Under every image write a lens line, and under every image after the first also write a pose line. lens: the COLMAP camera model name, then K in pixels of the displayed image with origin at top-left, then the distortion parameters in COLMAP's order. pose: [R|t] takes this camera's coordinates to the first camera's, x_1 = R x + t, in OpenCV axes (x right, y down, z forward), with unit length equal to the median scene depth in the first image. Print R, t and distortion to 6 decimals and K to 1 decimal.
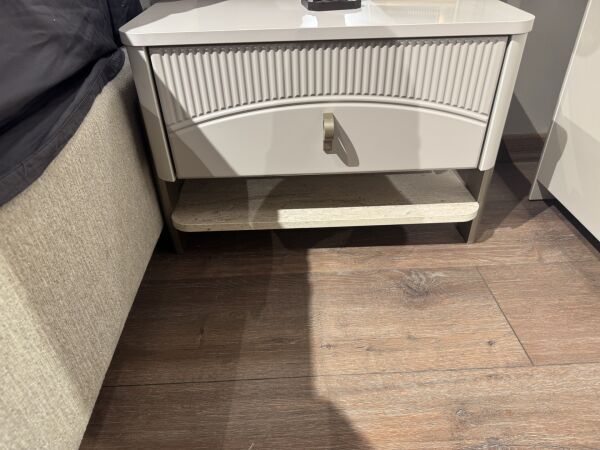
lens RADIAL K [[419.6, 0, 300.0], [0, 419.6, 225.0], [0, 0, 1]] dist [0.051595, -0.088390]
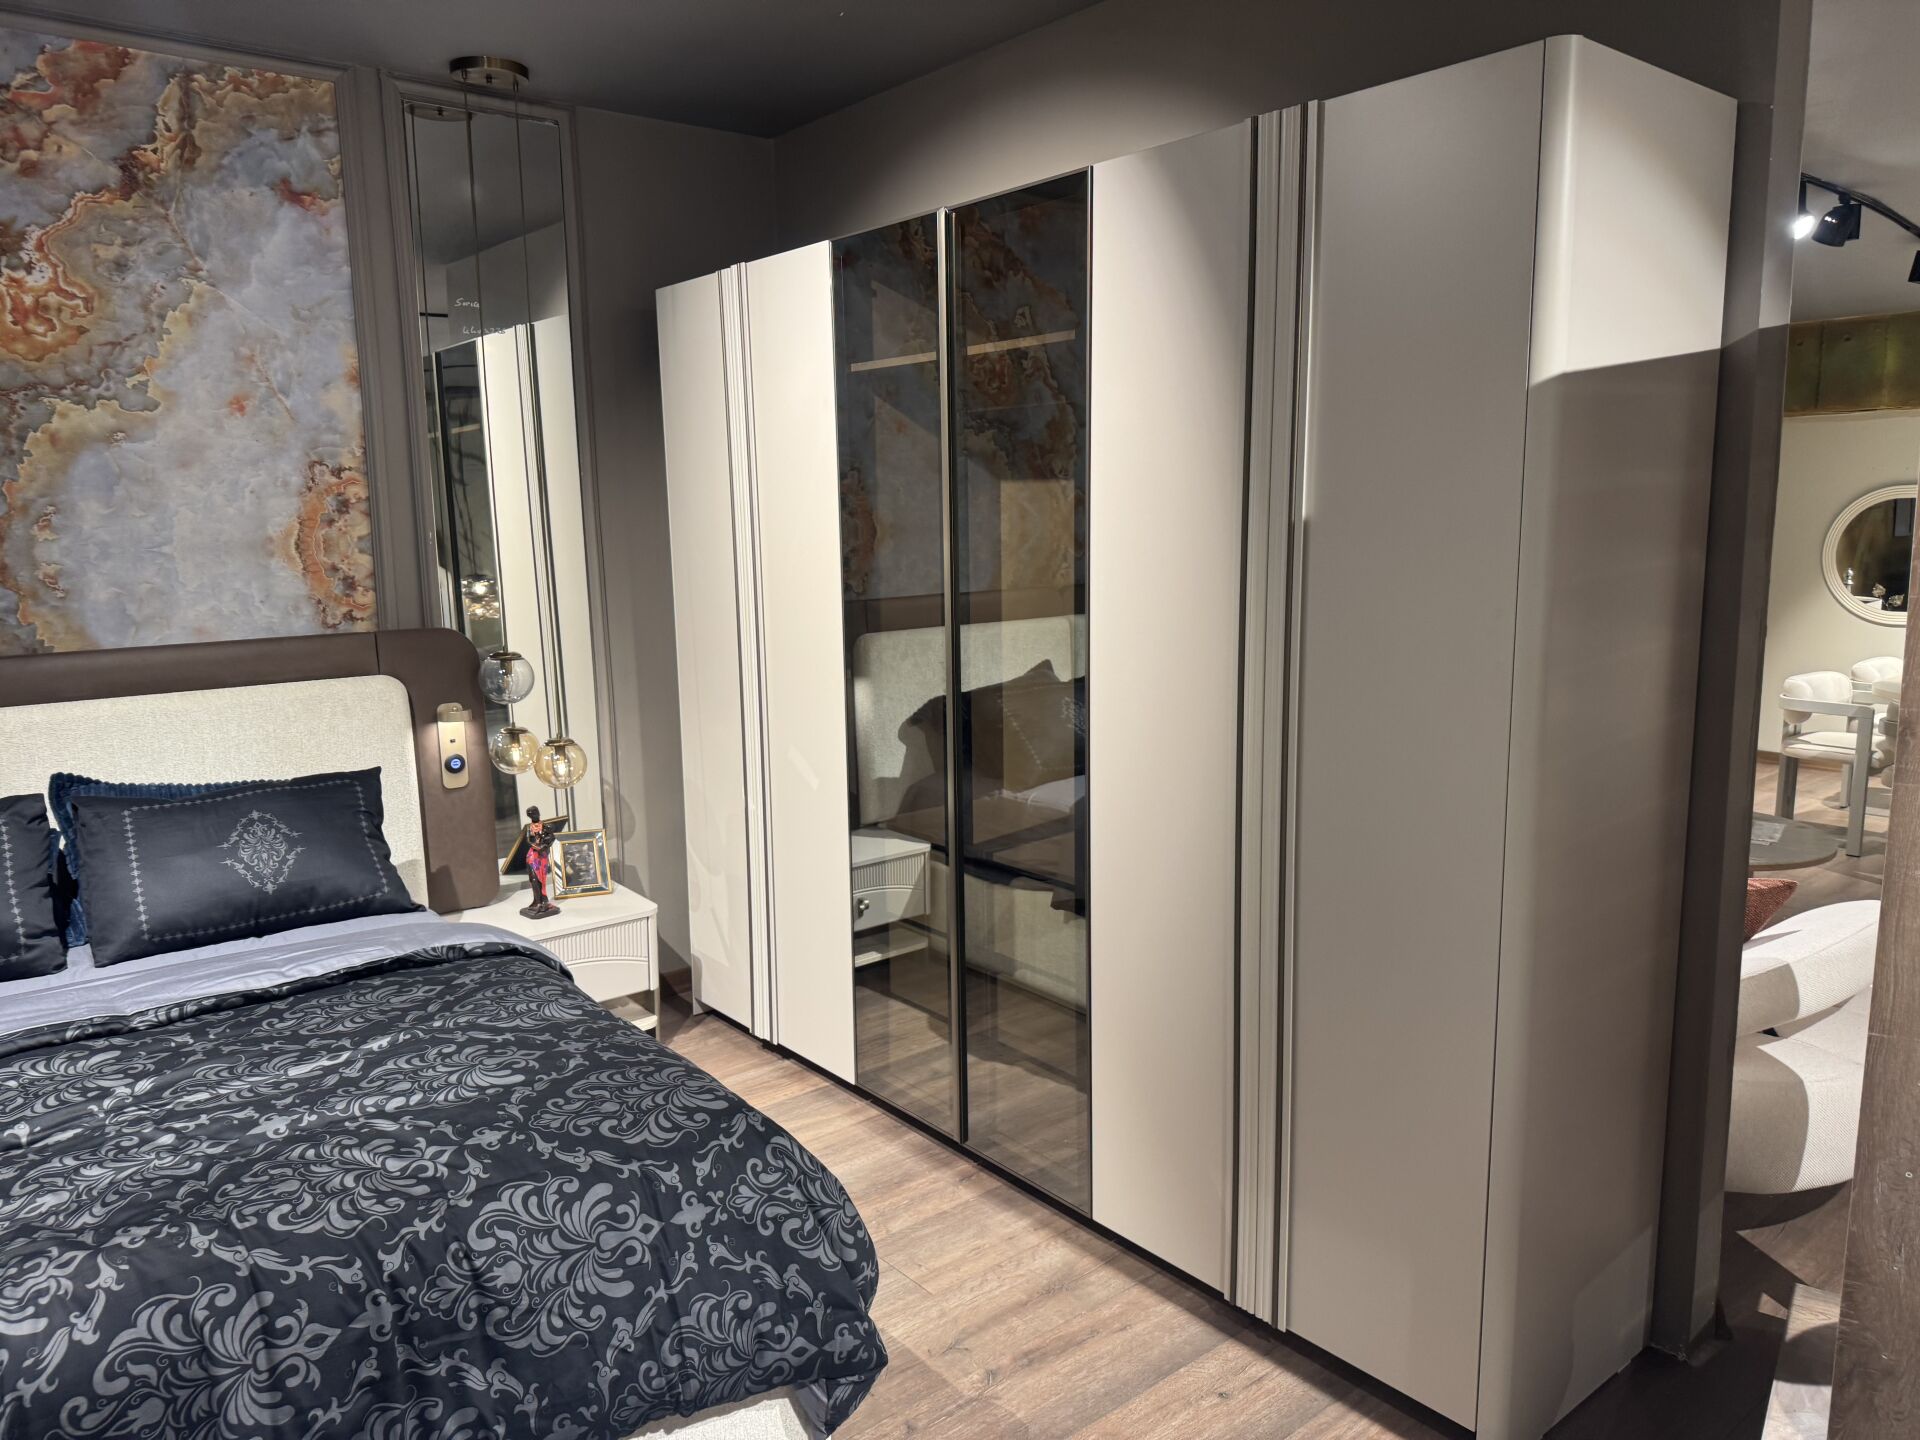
lens RADIAL K [[1342.8, 0, 960.0], [0, 1342.8, 720.0], [0, 0, 1]] dist [0.051595, -0.088390]
pose [[0.790890, -0.078227, 0.606938, -1.741090], [0.342506, 0.878489, -0.333087, 1.114281], [-0.507132, 0.471315, 0.721581, -3.924889]]
